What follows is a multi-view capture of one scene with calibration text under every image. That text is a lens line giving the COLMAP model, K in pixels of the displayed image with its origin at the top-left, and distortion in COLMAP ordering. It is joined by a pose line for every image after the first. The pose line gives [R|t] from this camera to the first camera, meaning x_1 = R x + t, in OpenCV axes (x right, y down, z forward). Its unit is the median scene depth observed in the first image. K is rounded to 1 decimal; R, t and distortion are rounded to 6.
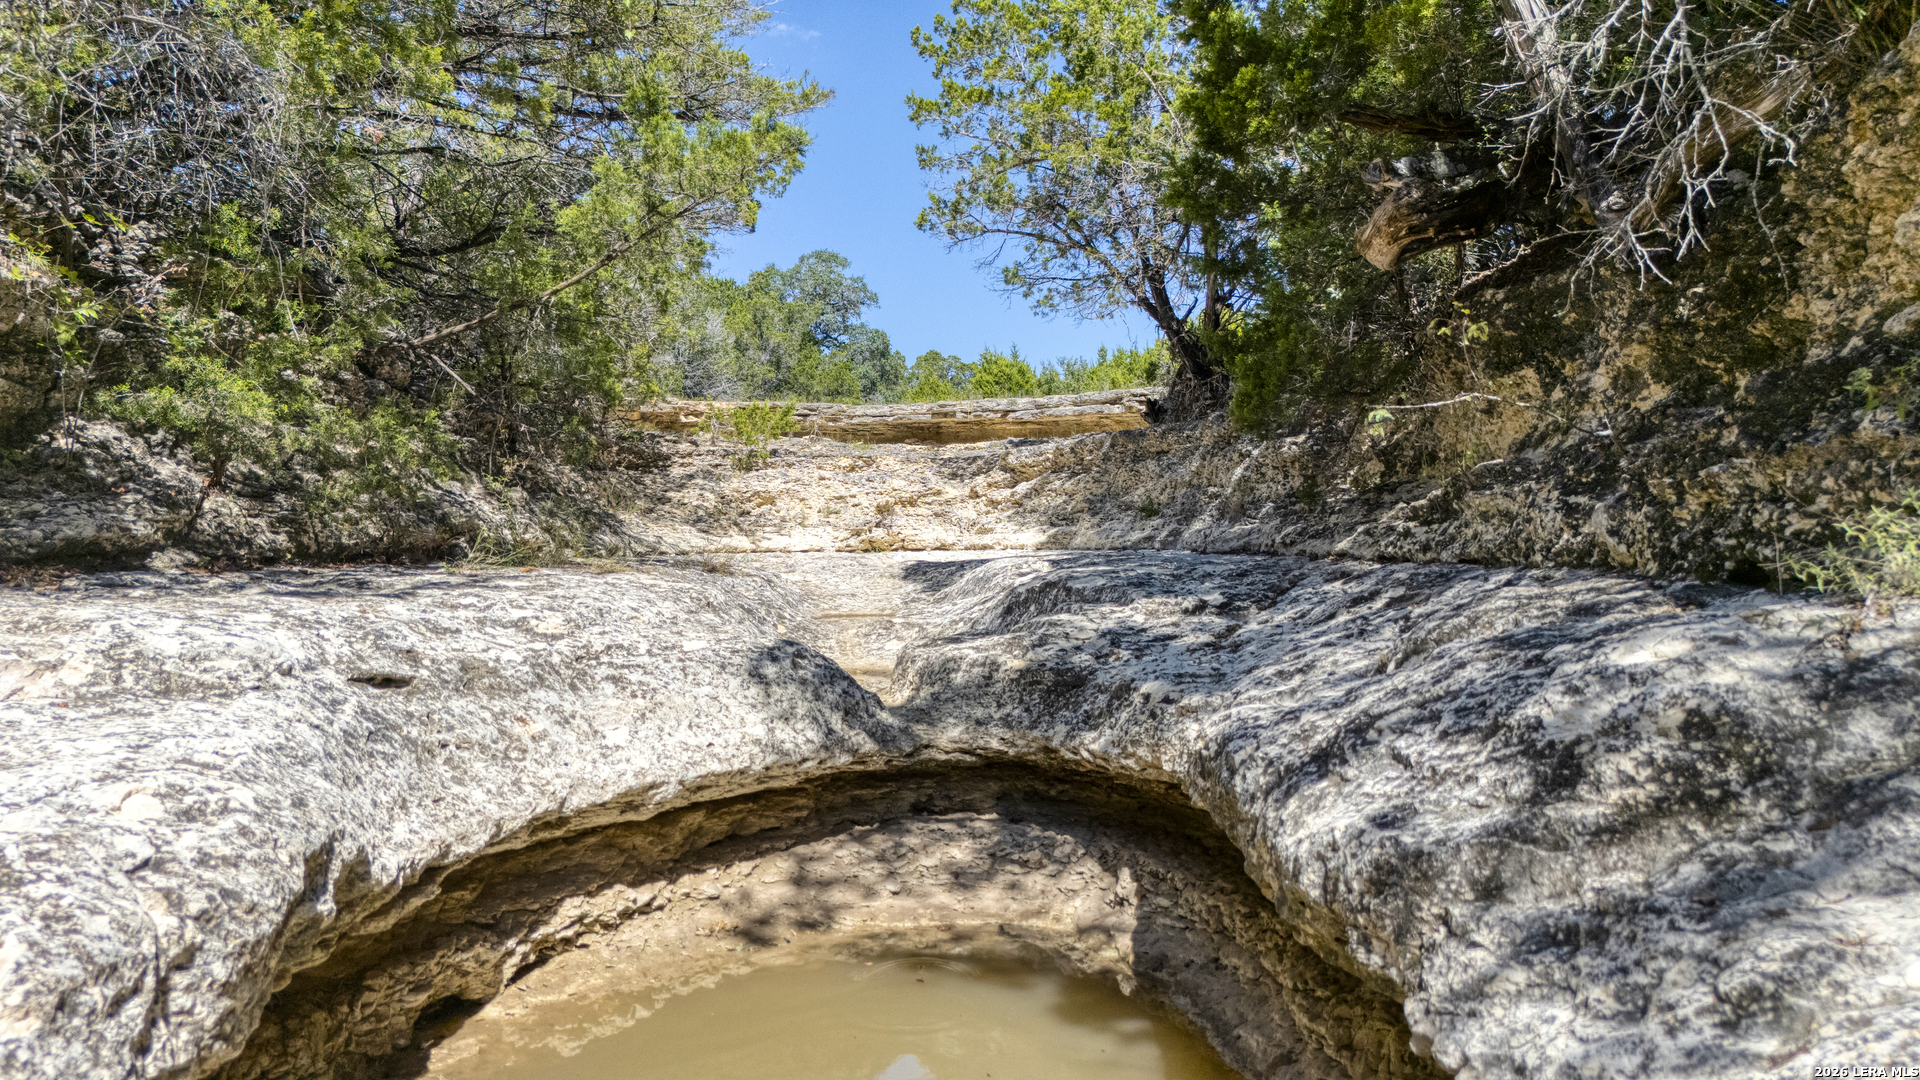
lens RADIAL K [[1420.8, 0, 970.2], [0, 1420.8, 535.6], [0, 0, 1]] dist [0.148616, -0.182574]
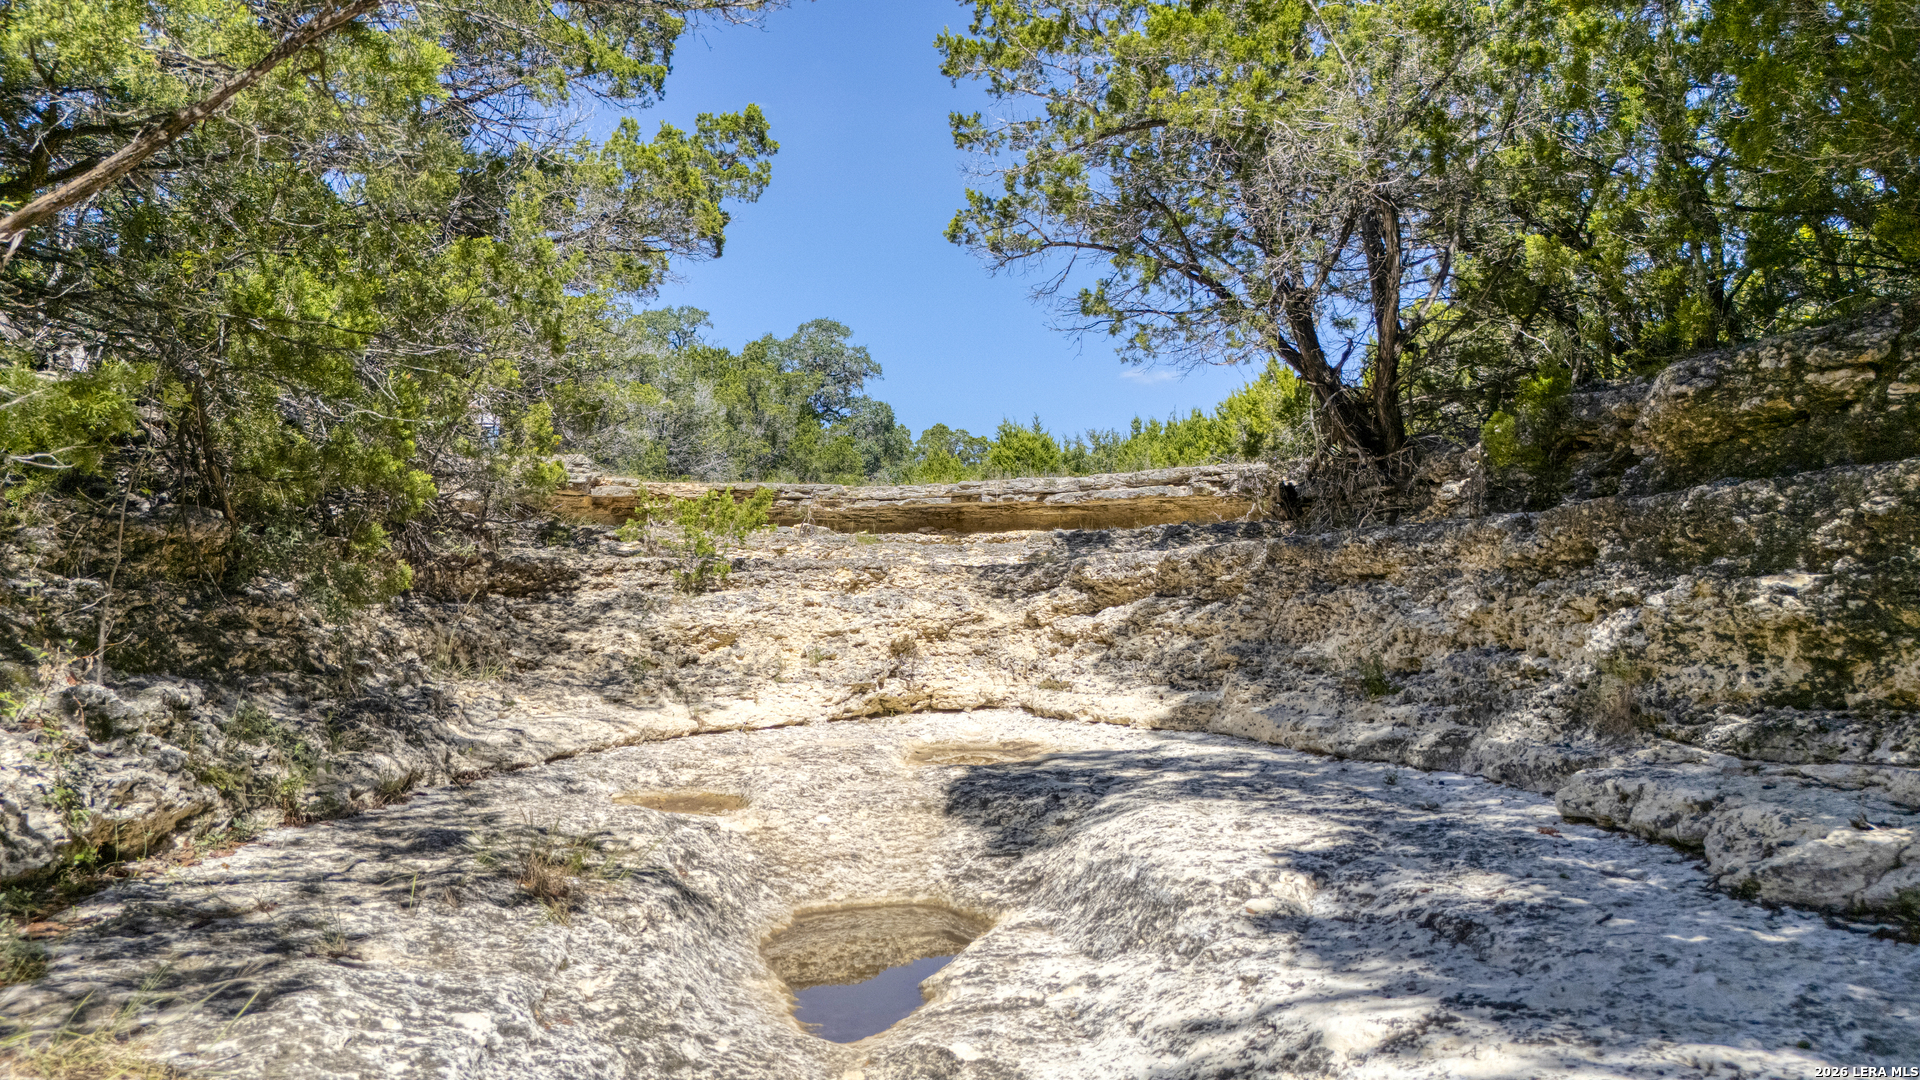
lens RADIAL K [[1420.8, 0, 970.2], [0, 1420.8, 535.6], [0, 0, 1]] dist [0.148616, -0.182574]
pose [[0.999997, -0.002309, -0.000876, -0.026964], [0.002261, 0.998645, -0.051991, -0.035917], [0.000995, 0.051989, 0.998647, 0.319567]]
